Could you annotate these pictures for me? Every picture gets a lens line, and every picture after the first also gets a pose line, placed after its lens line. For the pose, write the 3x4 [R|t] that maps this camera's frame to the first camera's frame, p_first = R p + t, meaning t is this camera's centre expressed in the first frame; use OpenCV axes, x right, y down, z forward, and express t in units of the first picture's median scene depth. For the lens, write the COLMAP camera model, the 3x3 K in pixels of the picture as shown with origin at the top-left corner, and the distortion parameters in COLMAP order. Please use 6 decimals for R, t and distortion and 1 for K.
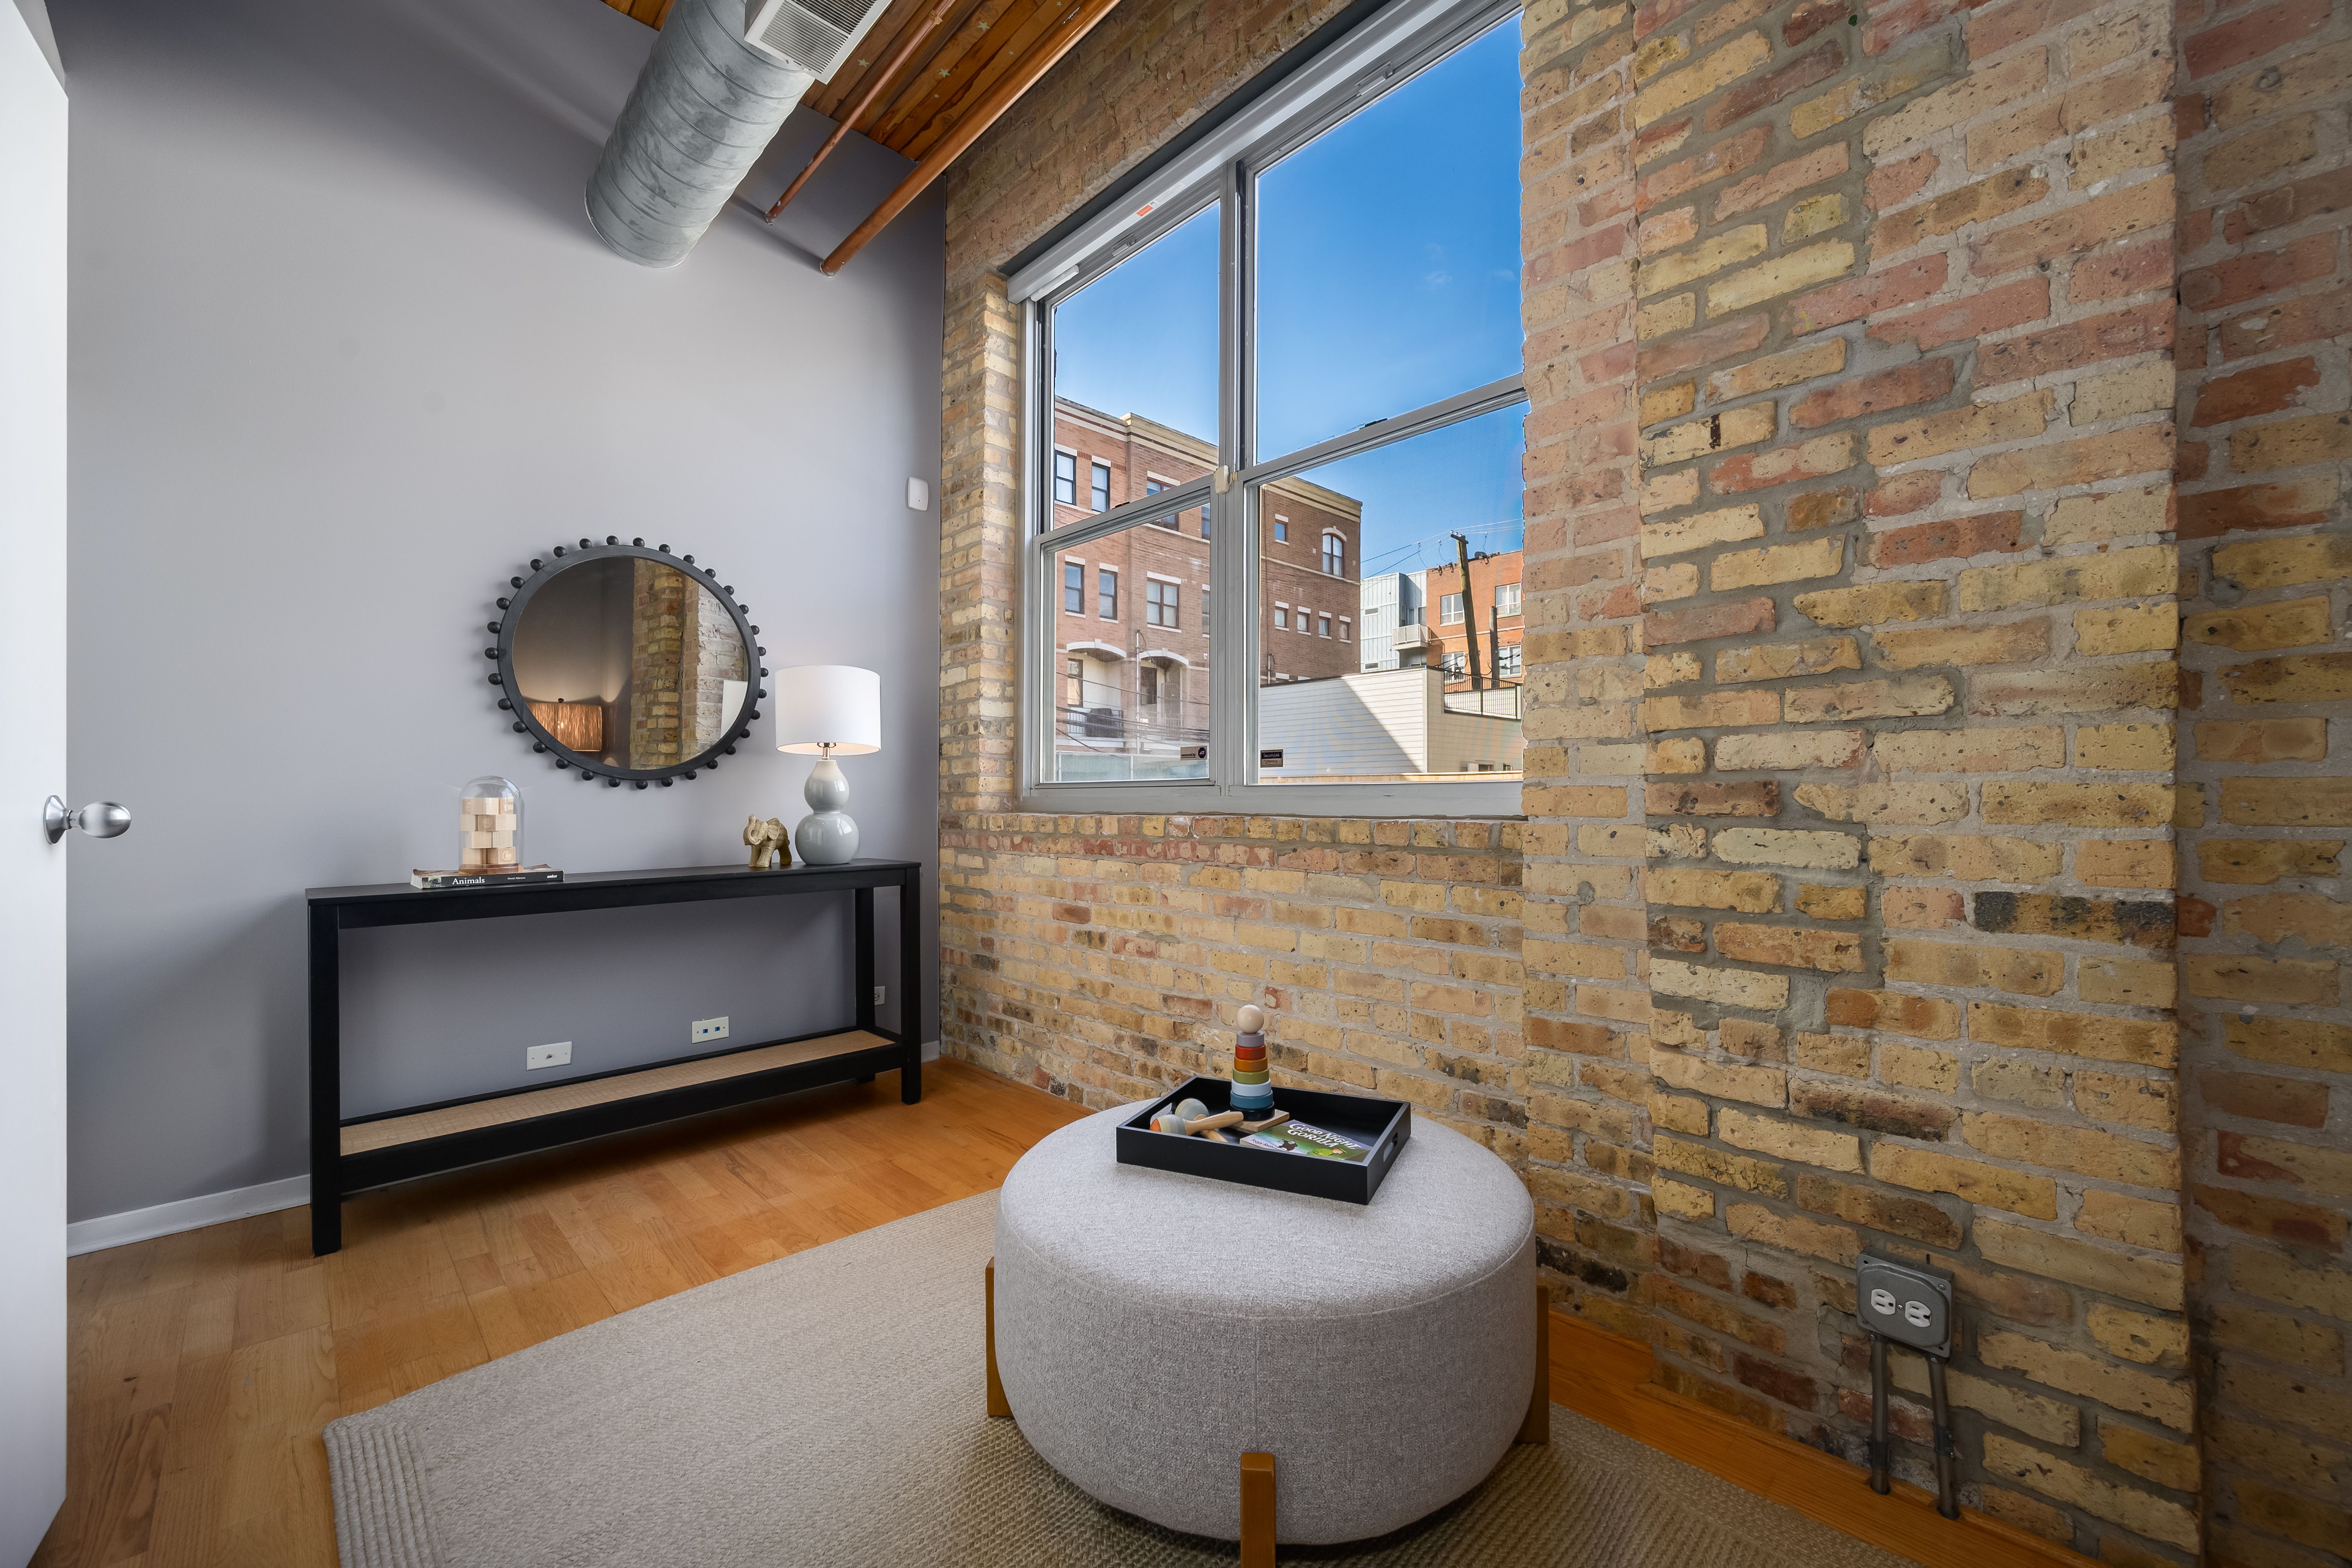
lens RADIAL K [[931.5, 0, 1186.2], [0, 931.5, 791.9], [0, 0, 1]] dist [-0.001266, -0.000313]
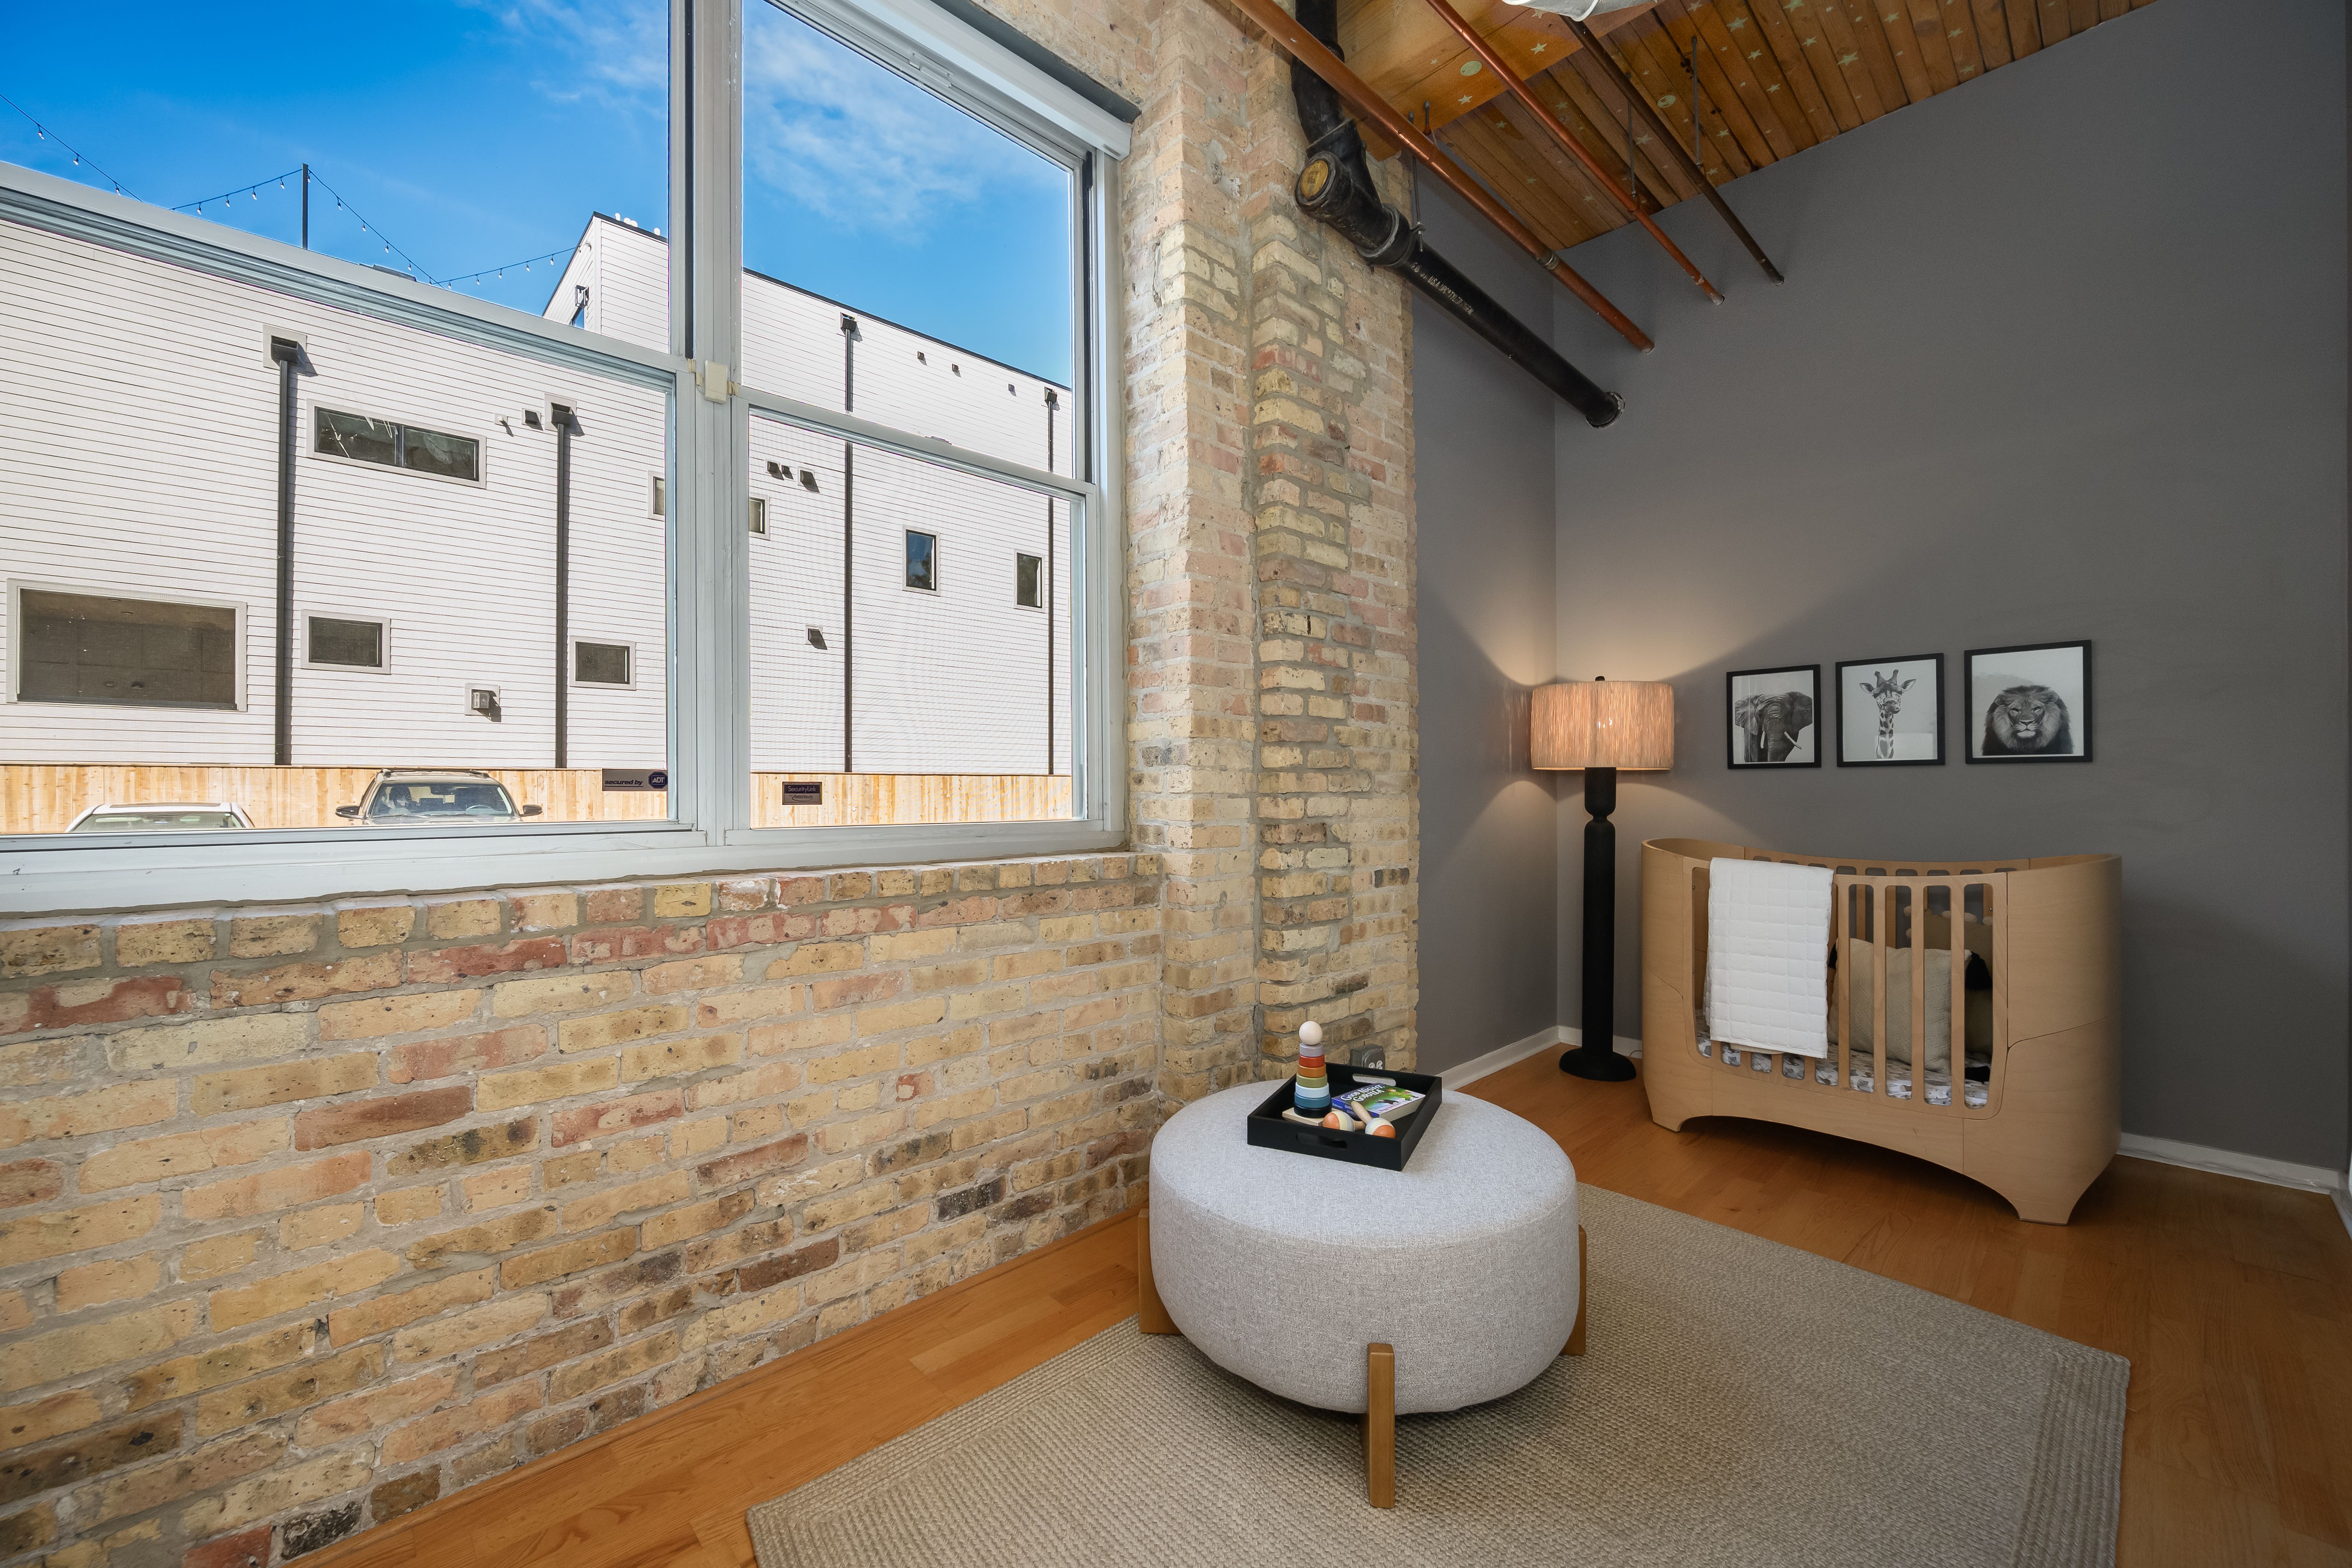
lens RADIAL K [[931.5, 0, 1184.1], [0, 931.5, 782.7], [0, 0, 1]] dist [-0.001266, -0.000313]
pose [[0.006573, 0.010462, 0.999924, -0.881052], [-0.005267, 0.999932, -0.010428, -0.049946], [-0.999965, -0.005198, 0.006628, 0.900992]]
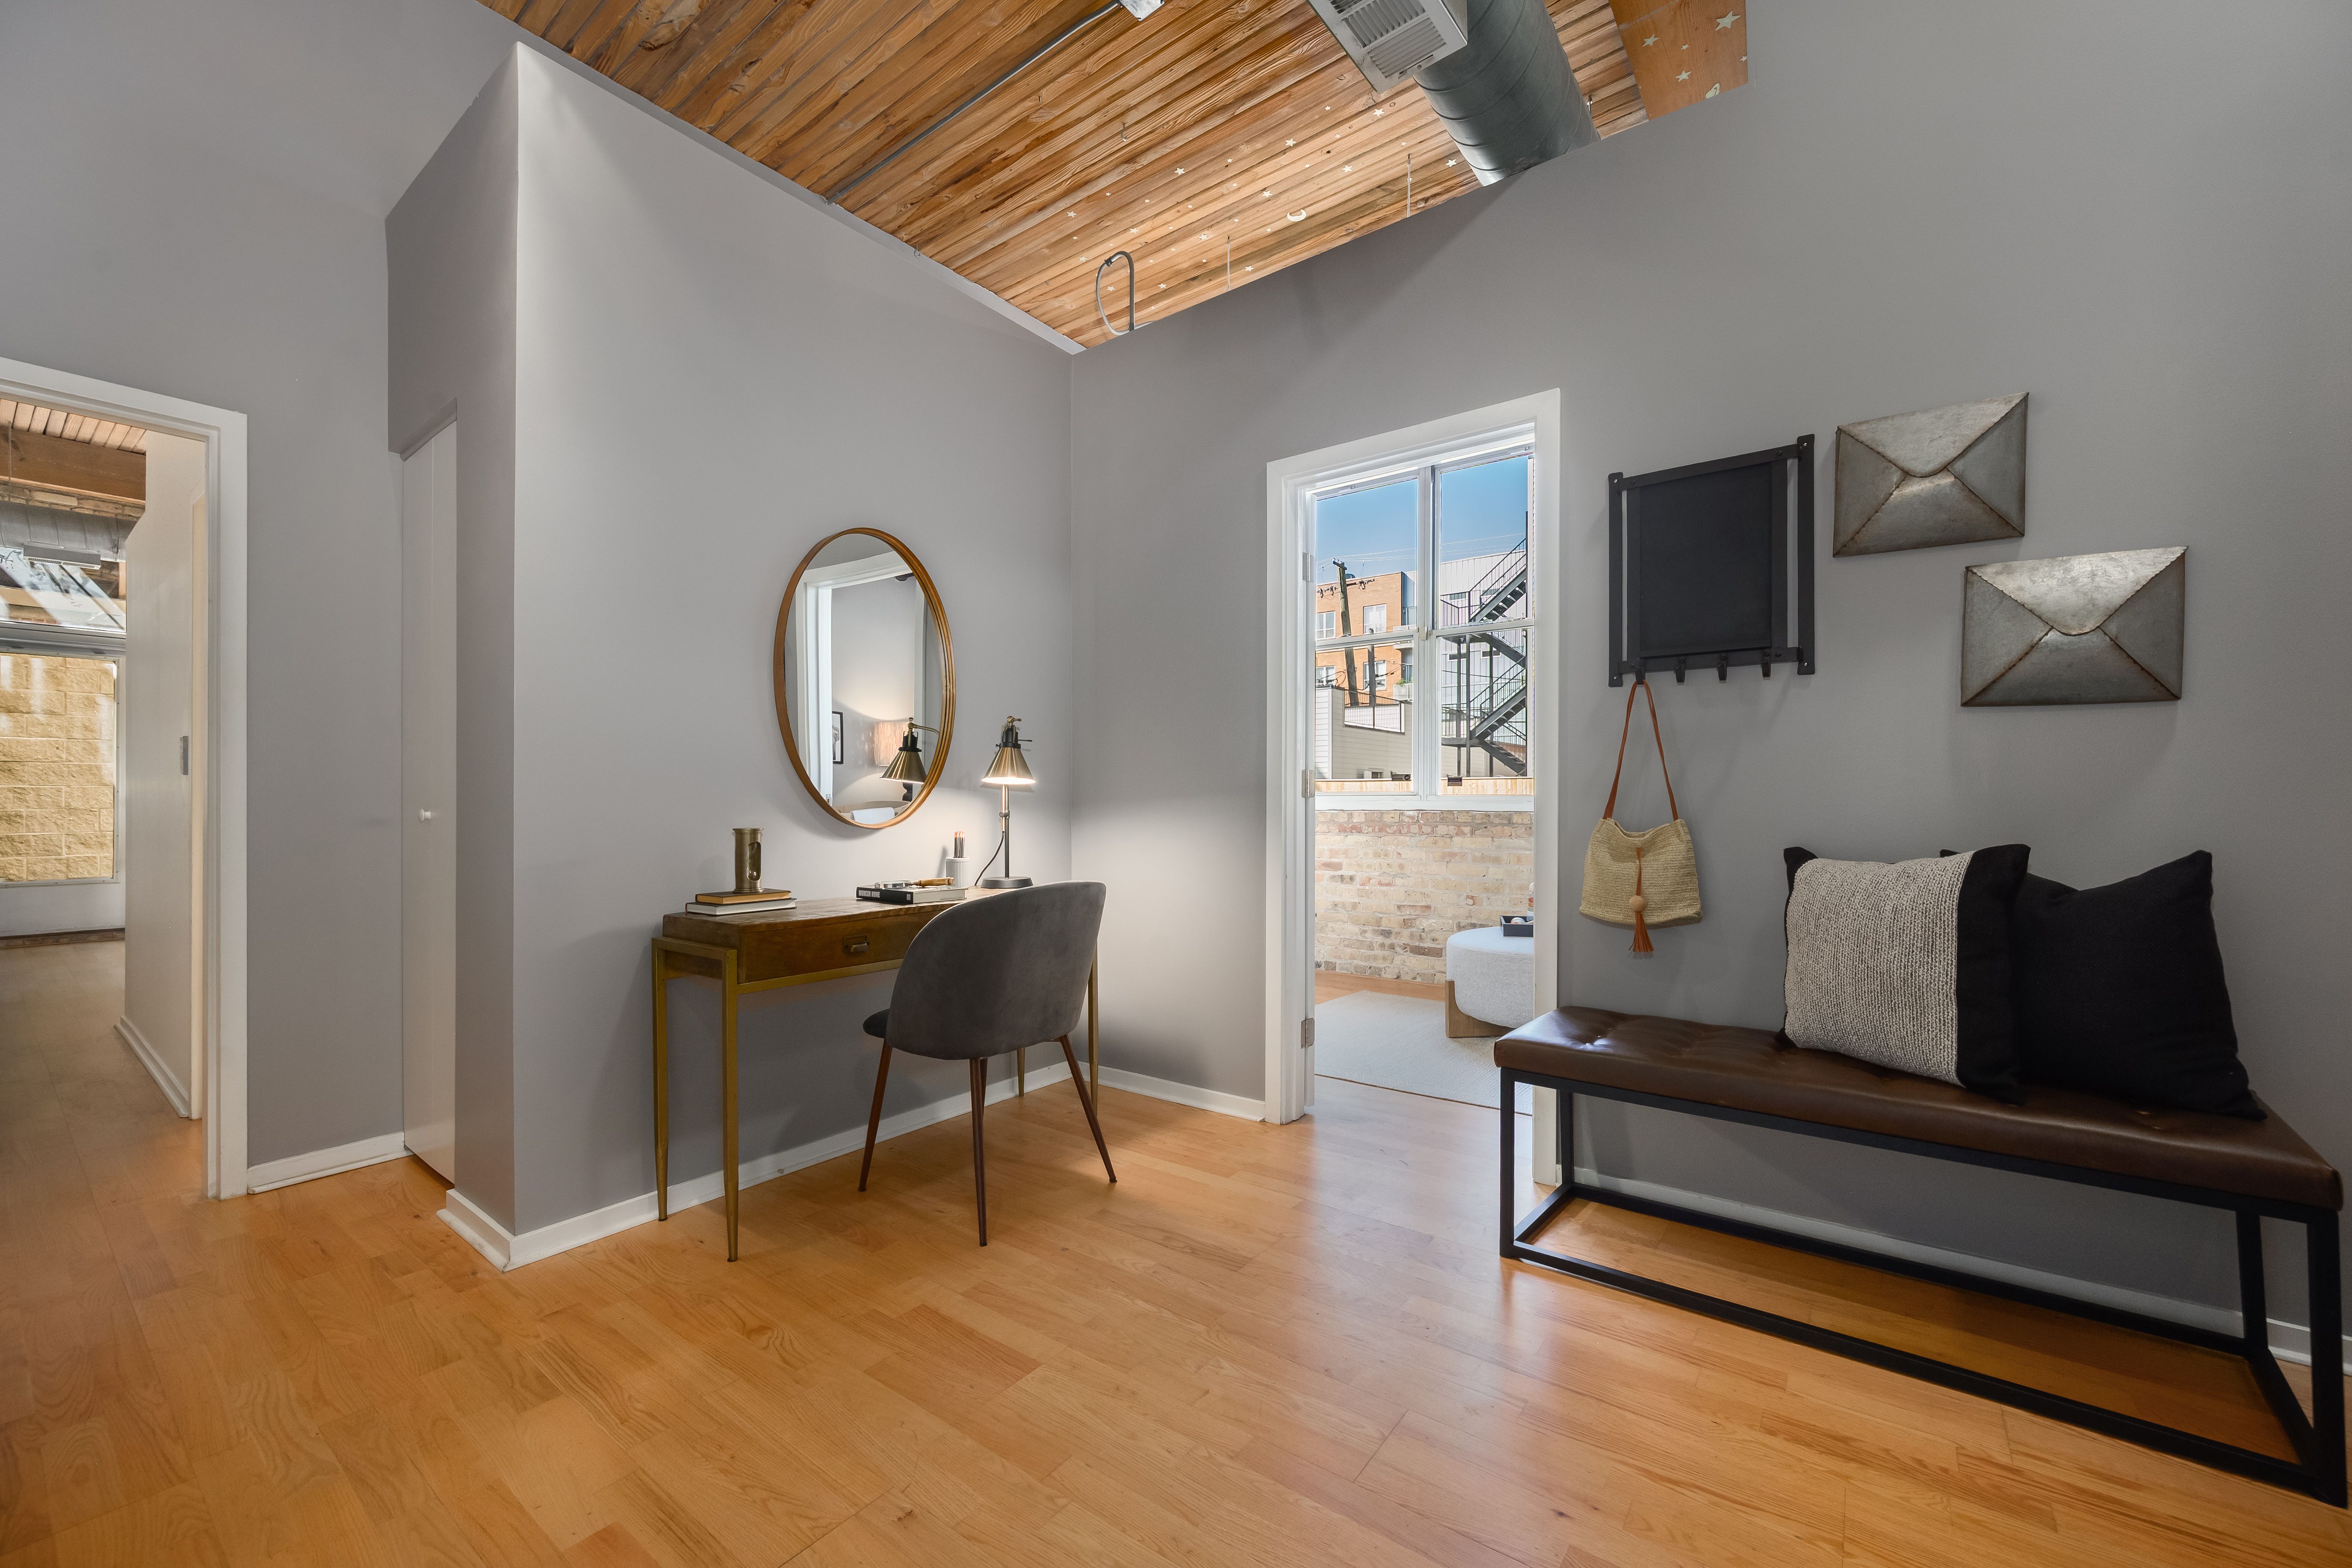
lens RADIAL K [[931.5, 0, 1175.1], [0, 931.5, 797.5], [0, 0, 1]] dist [-0.001266, -0.000313]
pose [[0.990153, 0.003291, 0.139949, -0.998692], [-0.003616, 0.999991, 0.002072, -0.005864], [-0.139941, -0.002558, 0.990156, -1.107250]]
